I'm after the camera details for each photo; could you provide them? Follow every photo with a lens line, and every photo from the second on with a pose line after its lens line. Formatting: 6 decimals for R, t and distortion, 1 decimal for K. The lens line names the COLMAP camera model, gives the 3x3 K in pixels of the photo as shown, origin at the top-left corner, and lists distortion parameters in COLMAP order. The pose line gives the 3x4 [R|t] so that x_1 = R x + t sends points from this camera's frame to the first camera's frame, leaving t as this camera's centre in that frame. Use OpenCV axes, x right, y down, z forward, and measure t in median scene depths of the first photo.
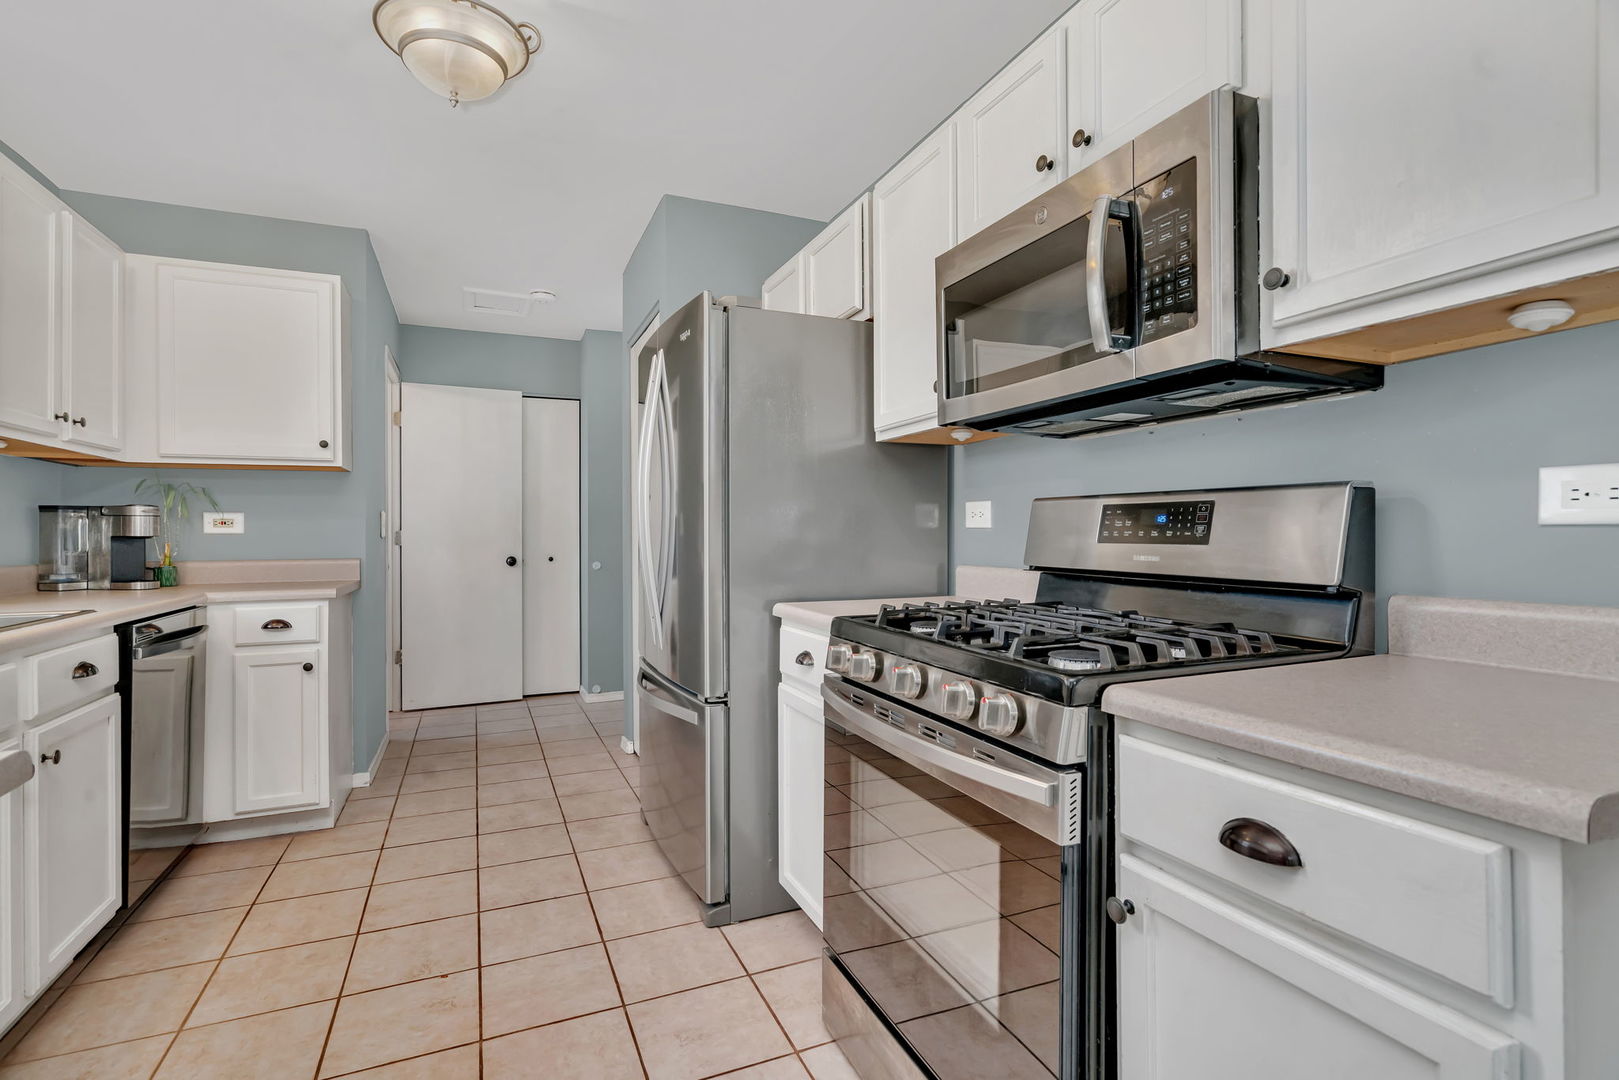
lens RADIAL K [[758.1, 0, 811.7], [0, 758.1, 533.0], [0, 0, 1]] dist [0.001869, -0.011486]
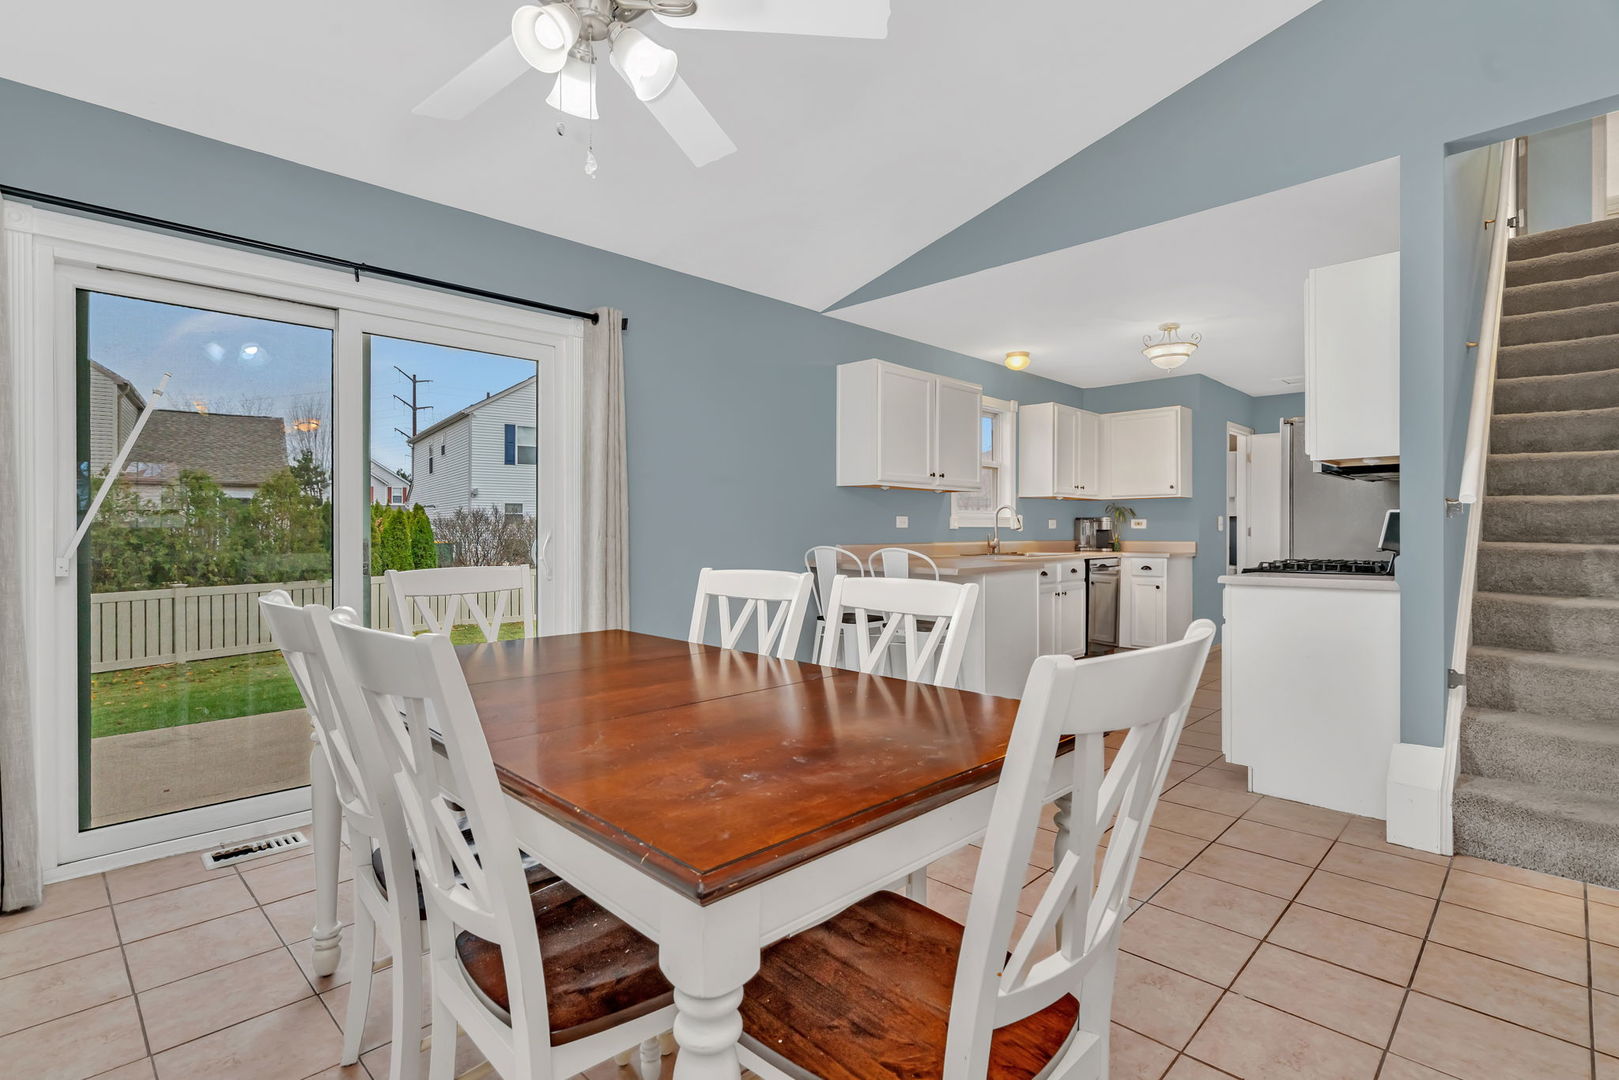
lens RADIAL K [[758.1, 0, 811.7], [0, 758.1, 533.0], [0, 0, 1]] dist [0.001869, -0.011486]
pose [[0.366222, 0.005038, -0.930514, 1.071865], [0.000251, 0.999985, 0.005513, 0.001206], [0.930527, -0.002253, 0.366216, -0.806612]]
